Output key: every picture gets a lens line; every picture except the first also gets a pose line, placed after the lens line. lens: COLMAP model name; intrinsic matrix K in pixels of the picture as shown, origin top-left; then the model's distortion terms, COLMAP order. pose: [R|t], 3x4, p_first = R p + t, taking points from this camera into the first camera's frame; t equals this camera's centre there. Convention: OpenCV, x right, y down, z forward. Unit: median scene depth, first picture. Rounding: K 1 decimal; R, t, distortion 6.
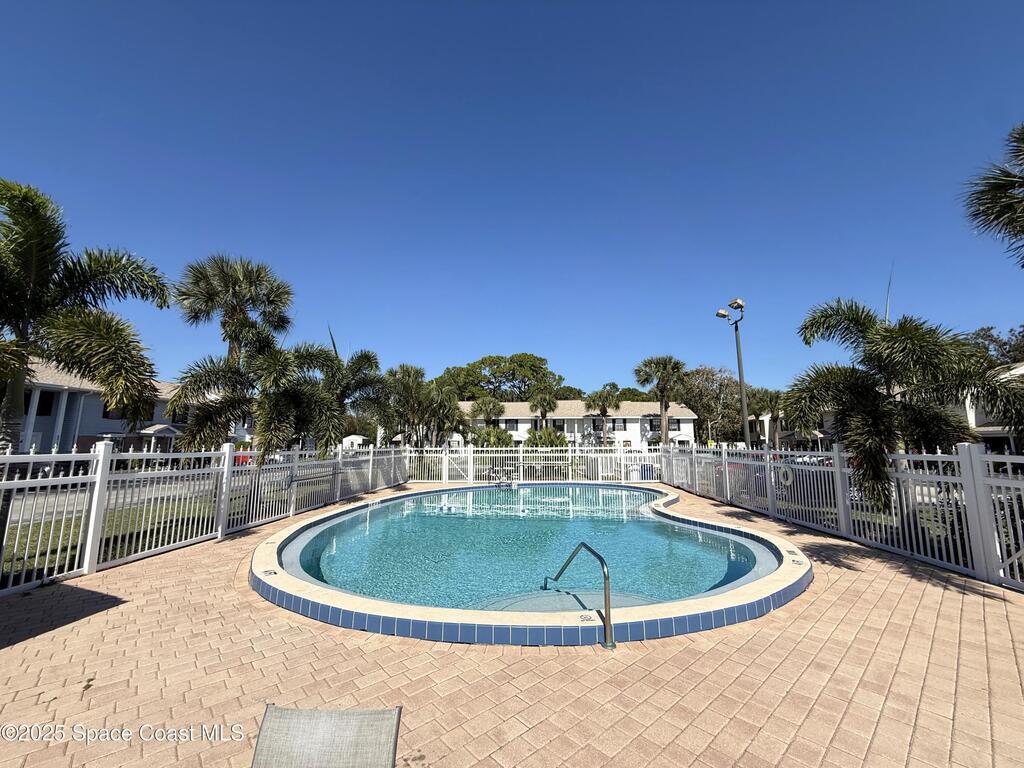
lens RADIAL K [[406.0, 0, 512.0], [0, 406.0, 384.0], [0, 0, 1]] dist [-0.002731, -0.000134]
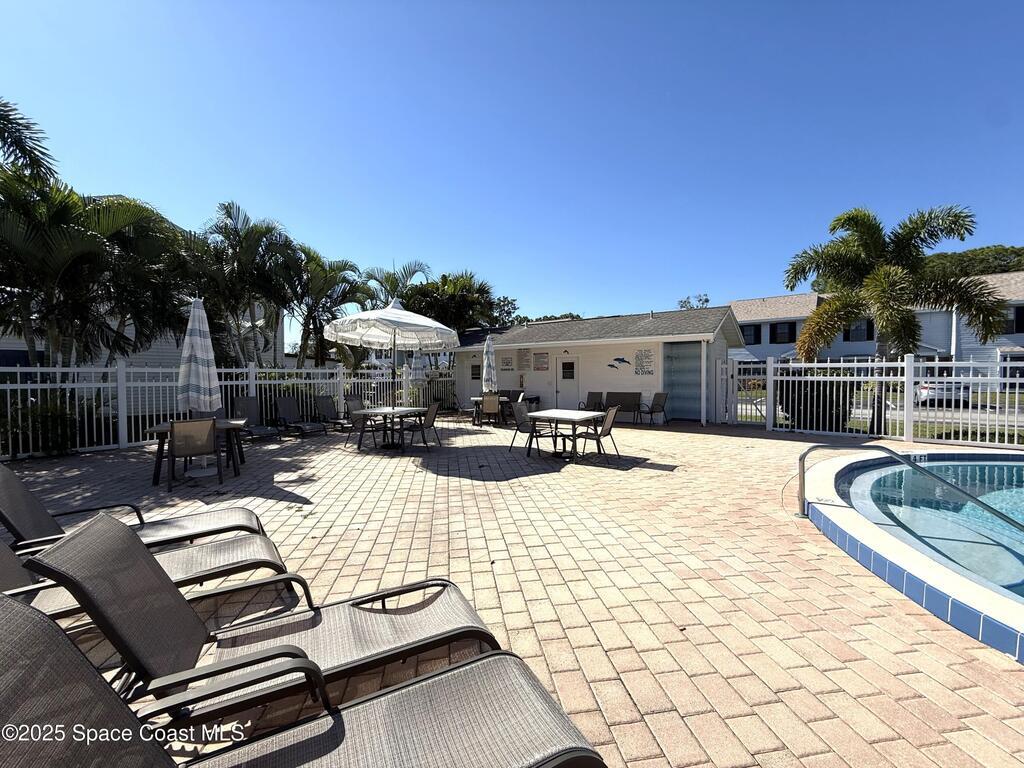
lens RADIAL K [[406.0, 0, 512.0], [0, 406.0, 384.0], [0, 0, 1]] dist [-0.002731, -0.000134]
pose [[-0.533333, 0.026741, -0.845483, 0.114083], [0.130337, 0.990162, -0.050900, 0.016467], [0.835804, -0.137344, -0.531571, 0.068900]]
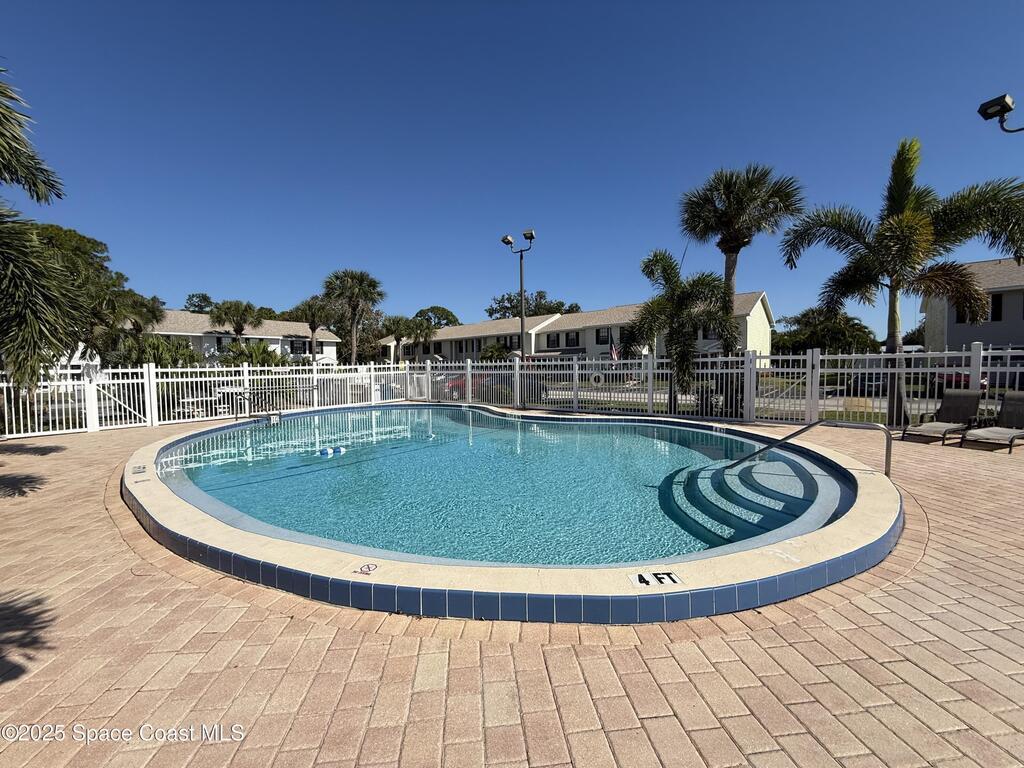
lens RADIAL K [[406.0, 0, 512.0], [0, 406.0, 384.0], [0, 0, 1]] dist [-0.002731, -0.000134]
pose [[0.588626, -0.043265, 0.807247, -0.105229], [-0.102426, 0.986528, 0.127560, 0.019033], [-0.801891, -0.157768, 0.576264, 0.087905]]
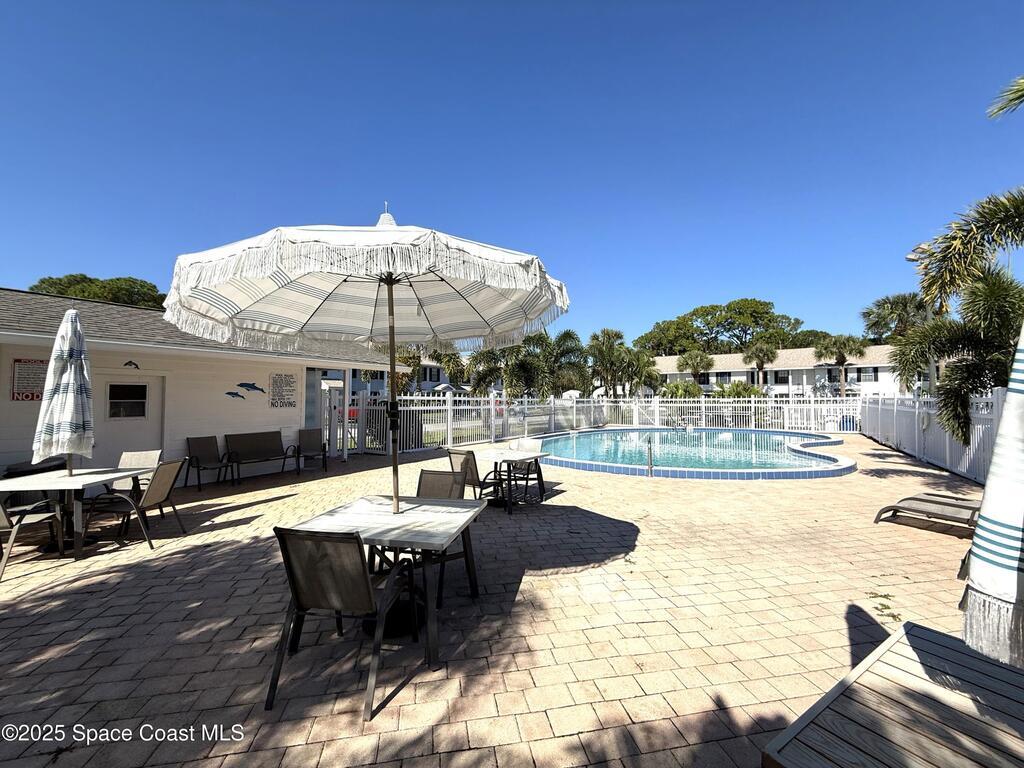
lens RADIAL K [[406.0, 0, 512.0], [0, 406.0, 384.0], [0, 0, 1]] dist [-0.002731, -0.000134]
pose [[0.865473, -0.017340, -0.500655, 0.049721], [0.072211, 0.993282, 0.090429, -0.009428], [0.495723, -0.114416, 0.860911, -0.091824]]
